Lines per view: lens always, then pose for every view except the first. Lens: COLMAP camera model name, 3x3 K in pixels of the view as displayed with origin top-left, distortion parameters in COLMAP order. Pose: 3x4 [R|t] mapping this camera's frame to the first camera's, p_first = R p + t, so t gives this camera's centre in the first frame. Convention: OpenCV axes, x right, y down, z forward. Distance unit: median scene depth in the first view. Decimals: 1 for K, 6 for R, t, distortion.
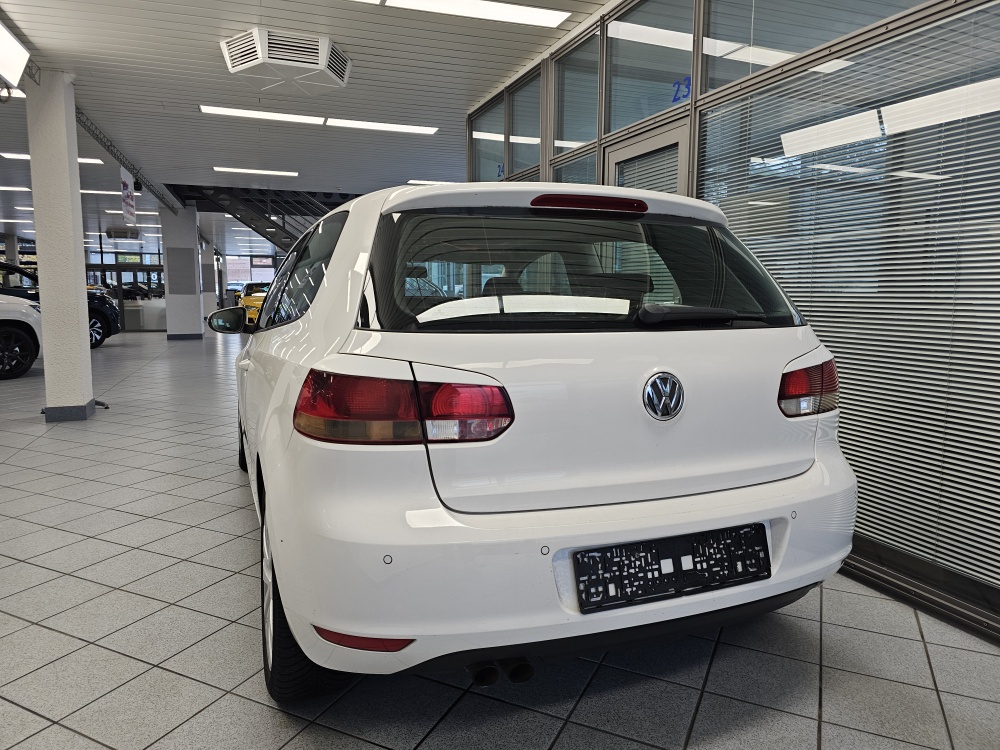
lens RADIAL K [[673.5, 0, 496.3], [0, 673.5, 365.0], [0, 0, 1]] dist [0.050051, -0.053532]
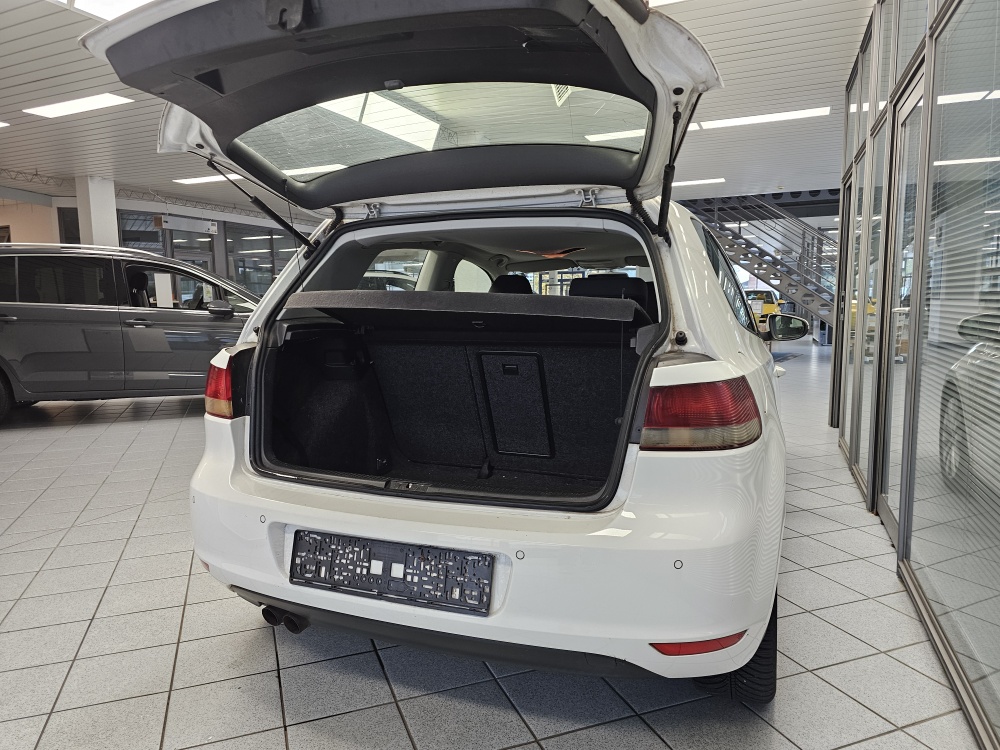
lens RADIAL K [[673.5, 0, 493.0], [0, 673.5, 382.0], [0, 0, 1]] dist [0.050051, -0.053532]
pose [[0.719229, 0.066887, -0.691546, 1.029601], [-0.058047, 0.997660, 0.036124, -0.028141], [0.692344, 0.014160, 0.721429, 0.368601]]
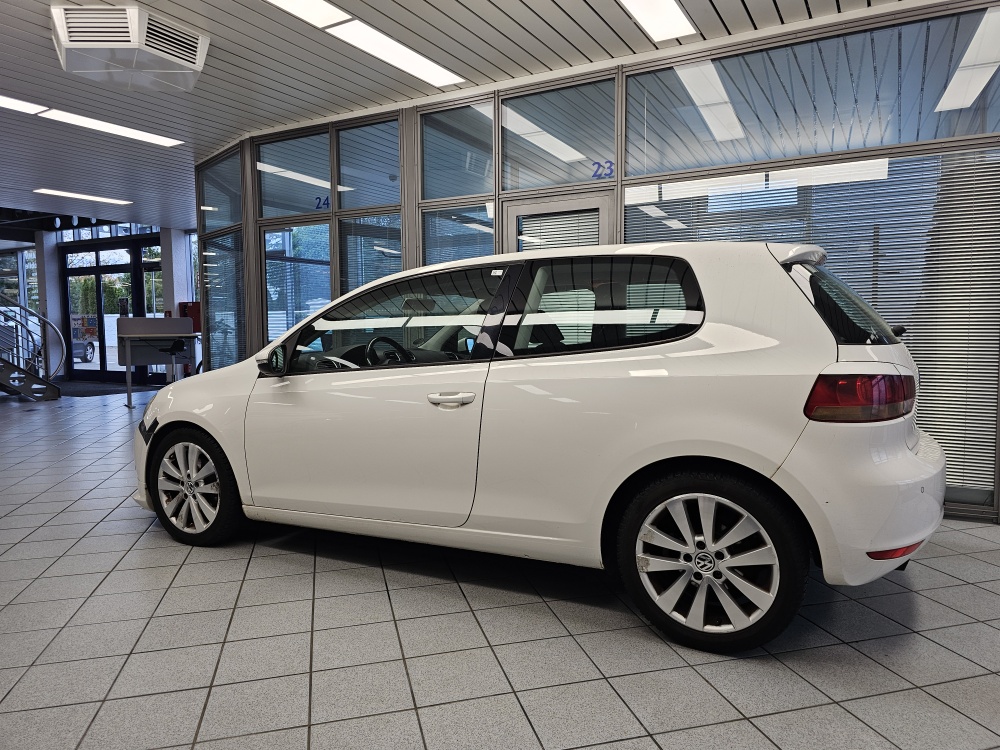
lens RADIAL K [[673.5, 0, 493.8], [0, 673.5, 371.7], [0, 0, 1]] dist [0.050051, -0.053532]
pose [[0.757545, -0.056292, 0.650351, -1.654967], [0.082855, 0.996509, -0.010257, -0.043739], [-0.647503, 0.061655, 0.759565, 0.369942]]
